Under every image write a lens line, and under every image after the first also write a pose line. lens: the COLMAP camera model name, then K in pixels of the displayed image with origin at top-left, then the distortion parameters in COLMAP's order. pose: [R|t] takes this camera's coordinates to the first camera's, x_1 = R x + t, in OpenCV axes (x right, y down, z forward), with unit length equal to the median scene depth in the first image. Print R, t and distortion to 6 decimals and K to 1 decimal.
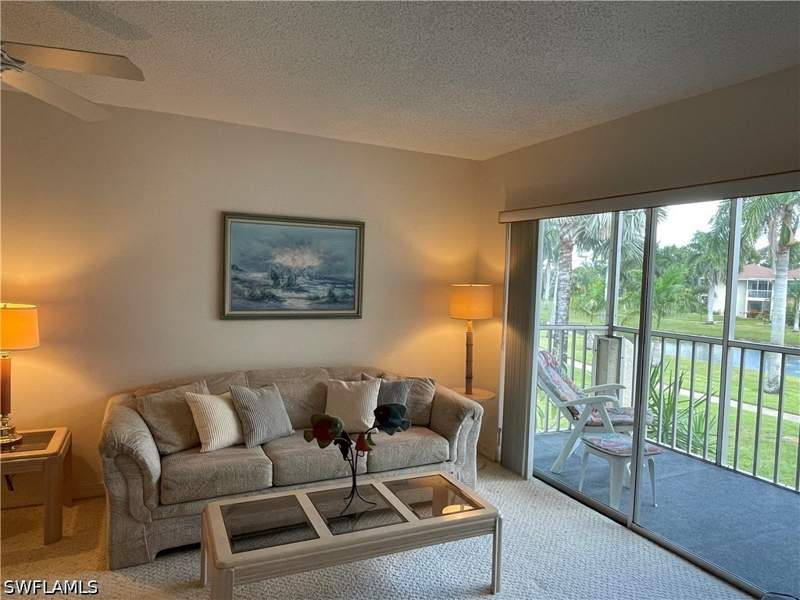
lens RADIAL K [[524.7, 0, 387.4], [0, 524.7, 297.5], [0, 0, 1]] dist [-0.021969, -0.001618]
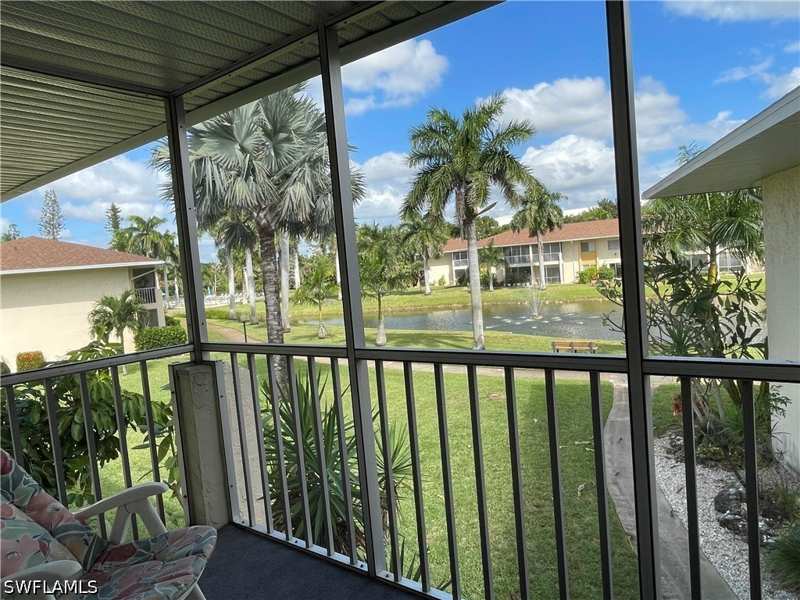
lens RADIAL K [[524.7, 0, 387.4], [0, 524.7, 297.5], [0, 0, 1]] dist [-0.021969, -0.001618]
pose [[0.881805, -0.138643, 0.450775, 0.099502], [0.135560, 0.989989, 0.039306, 0.002762], [-0.451712, 0.026447, 0.891772, 0.110245]]
